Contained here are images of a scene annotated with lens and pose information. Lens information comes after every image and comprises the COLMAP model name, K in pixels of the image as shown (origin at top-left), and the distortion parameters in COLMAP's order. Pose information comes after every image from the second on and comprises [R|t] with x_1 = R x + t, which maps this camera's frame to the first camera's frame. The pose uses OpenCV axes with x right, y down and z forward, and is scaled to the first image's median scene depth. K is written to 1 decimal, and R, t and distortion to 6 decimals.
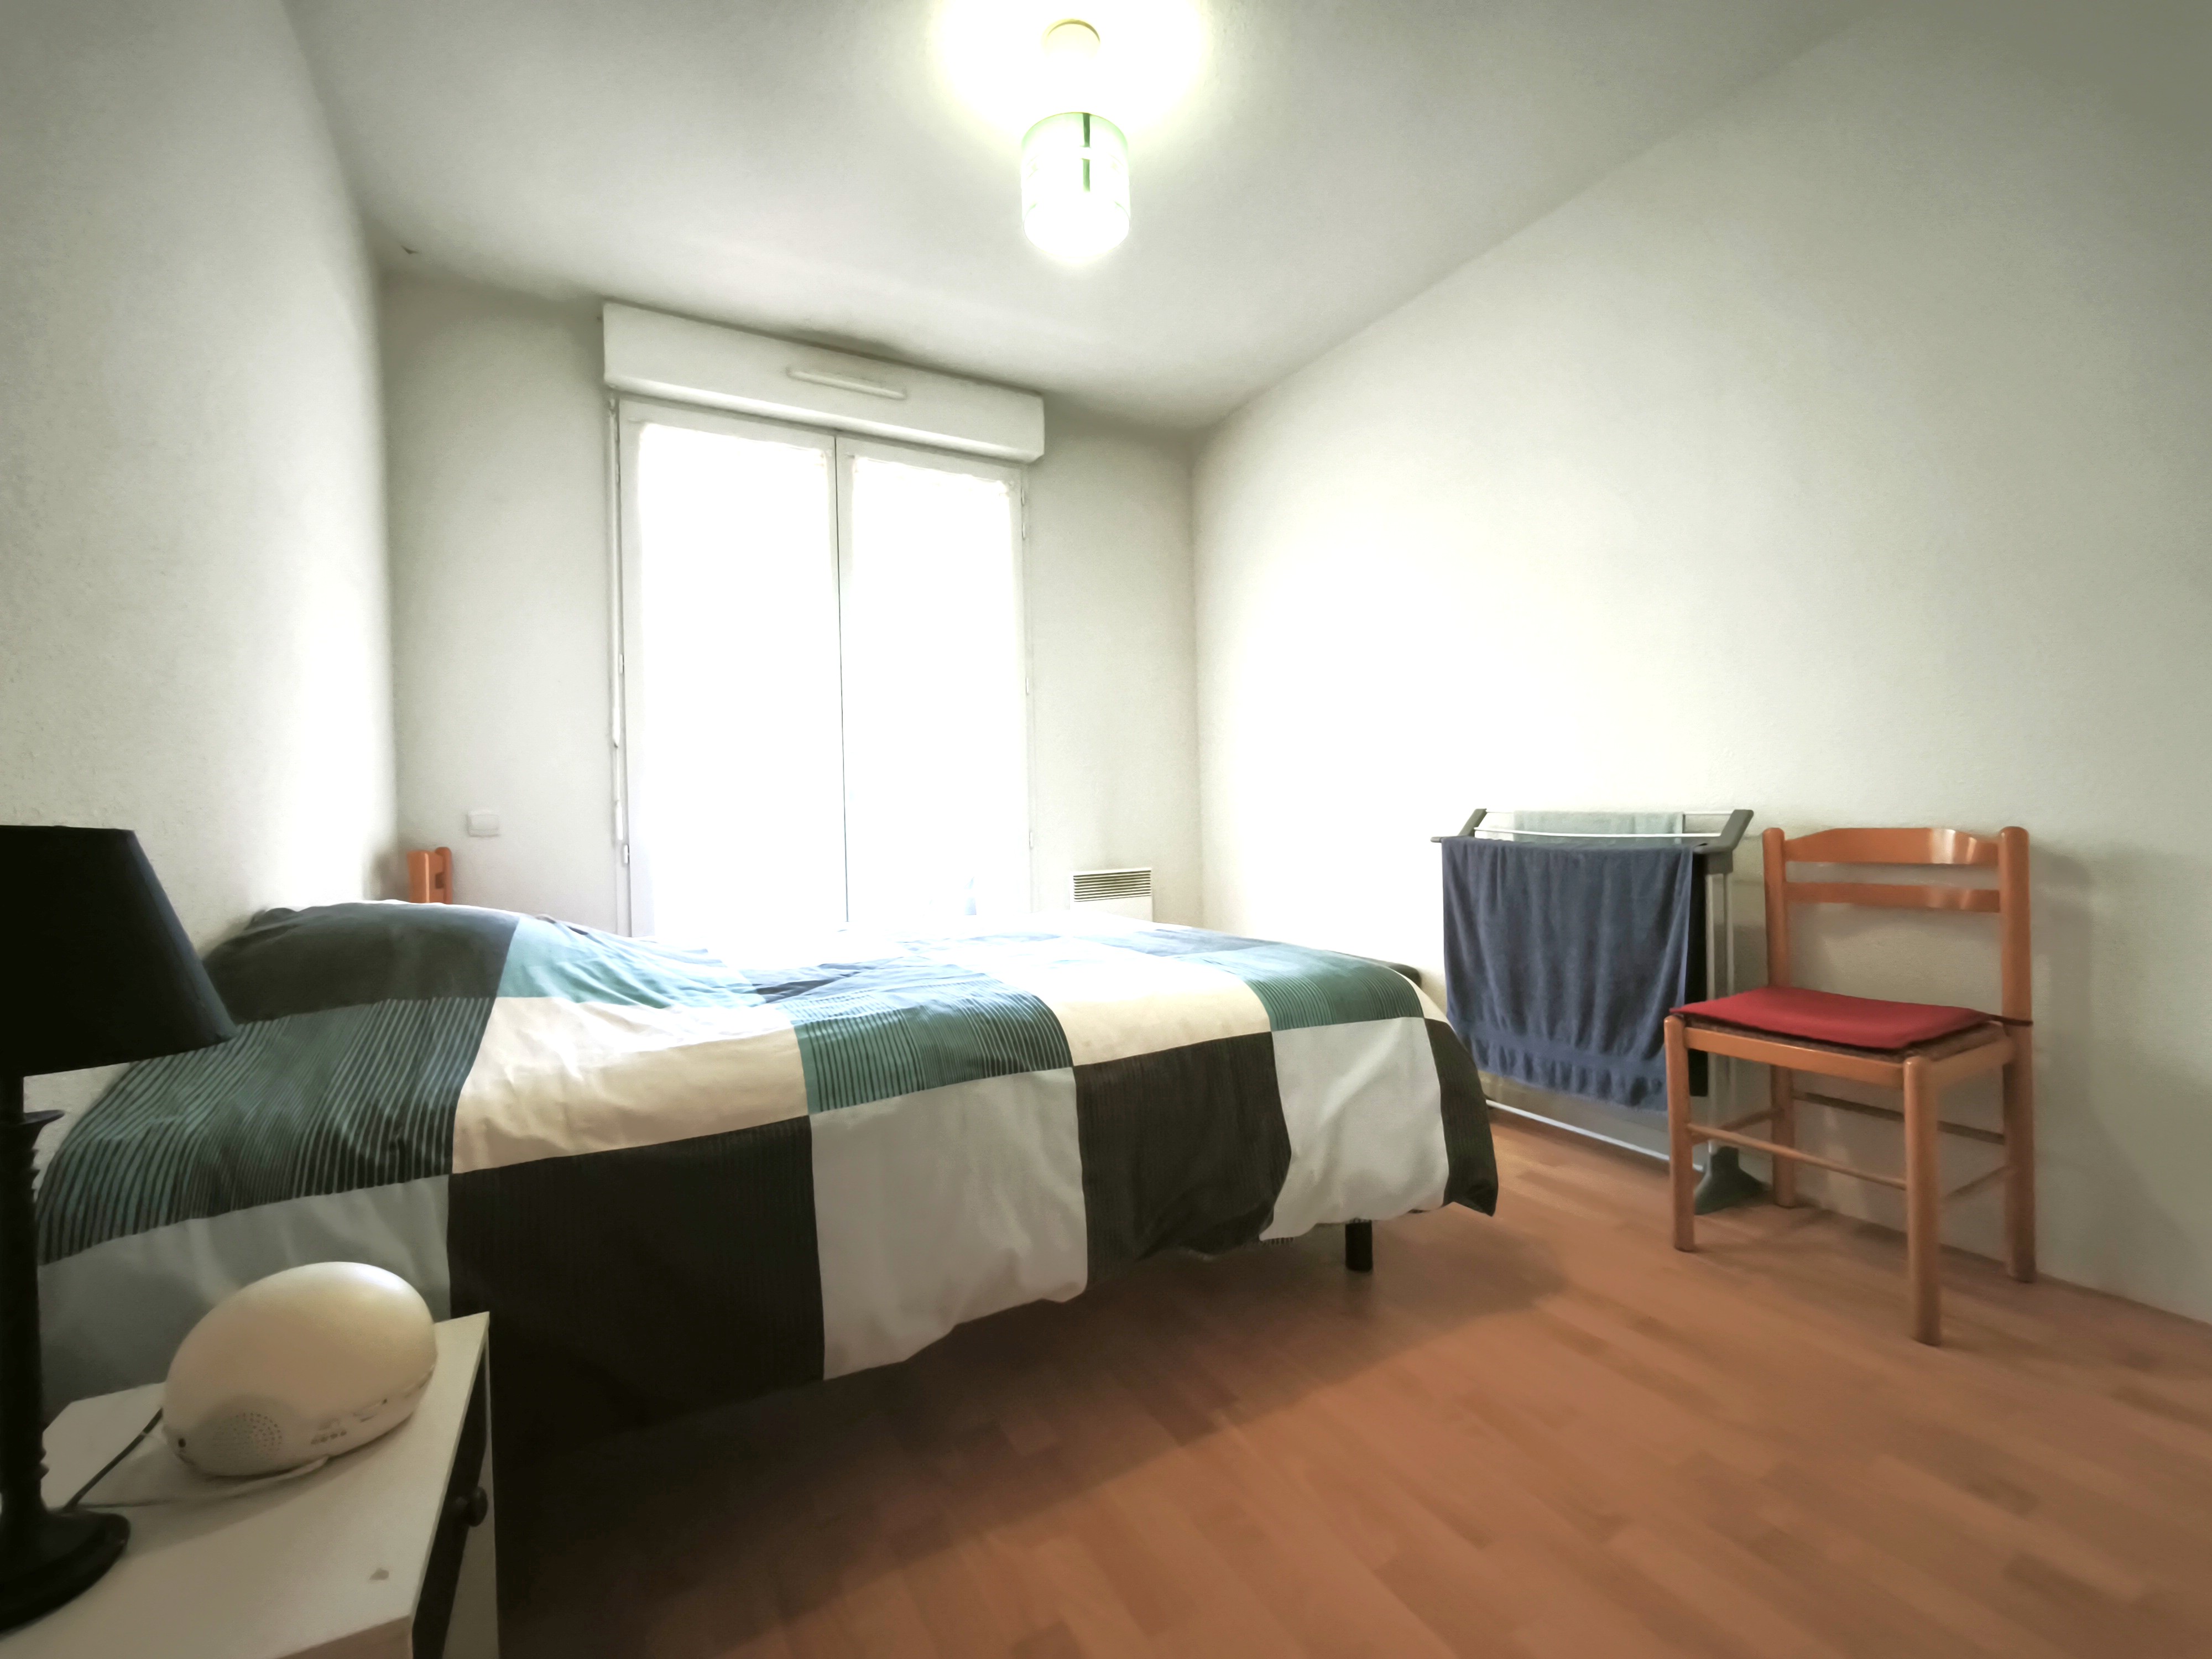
lens RADIAL K [[939.5, 0, 1112.0], [0, 939.5, 823.0], [0, 0, 1]] dist [0.000483, -0.001024]
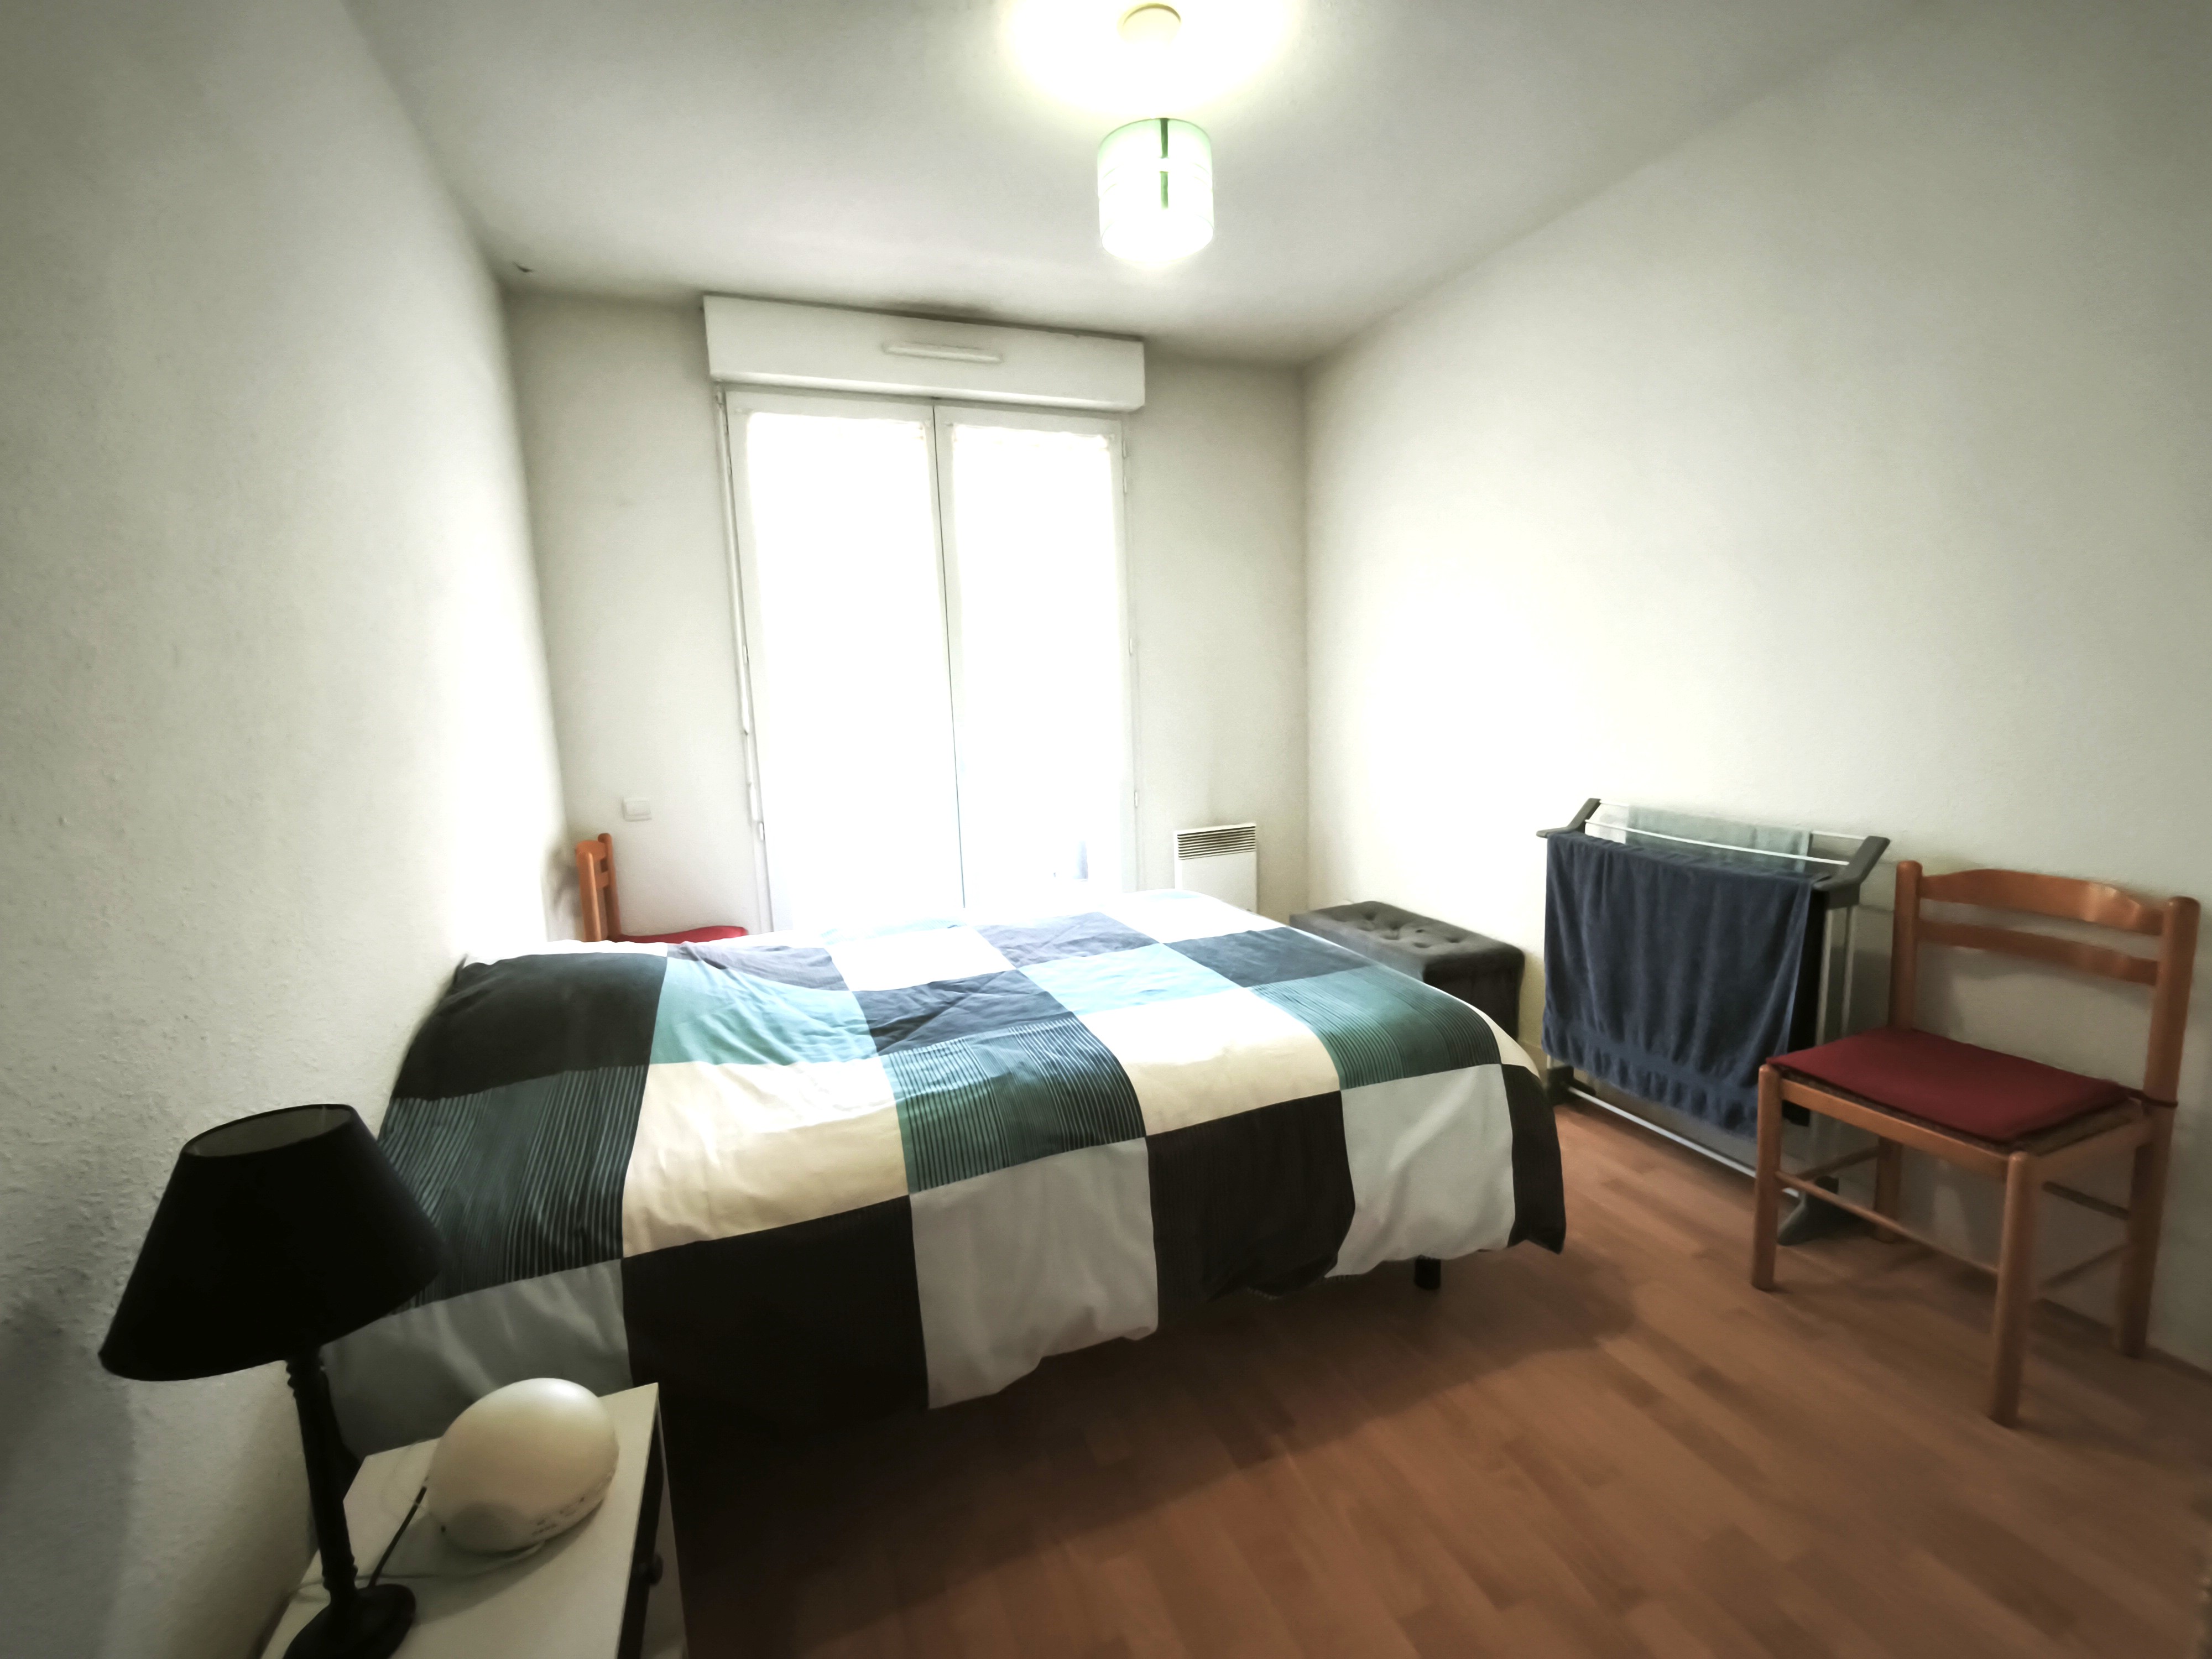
lens RADIAL K [[939.5, 0, 1112.0], [0, 939.5, 823.0], [0, 0, 1]] dist [0.000483, -0.001024]
pose [[0.990845, 0.003786, -0.134953, 0.057078], [0.015158, 0.990166, 0.139076, -0.221497], [0.134152, -0.139849, 0.981043, -0.020808]]
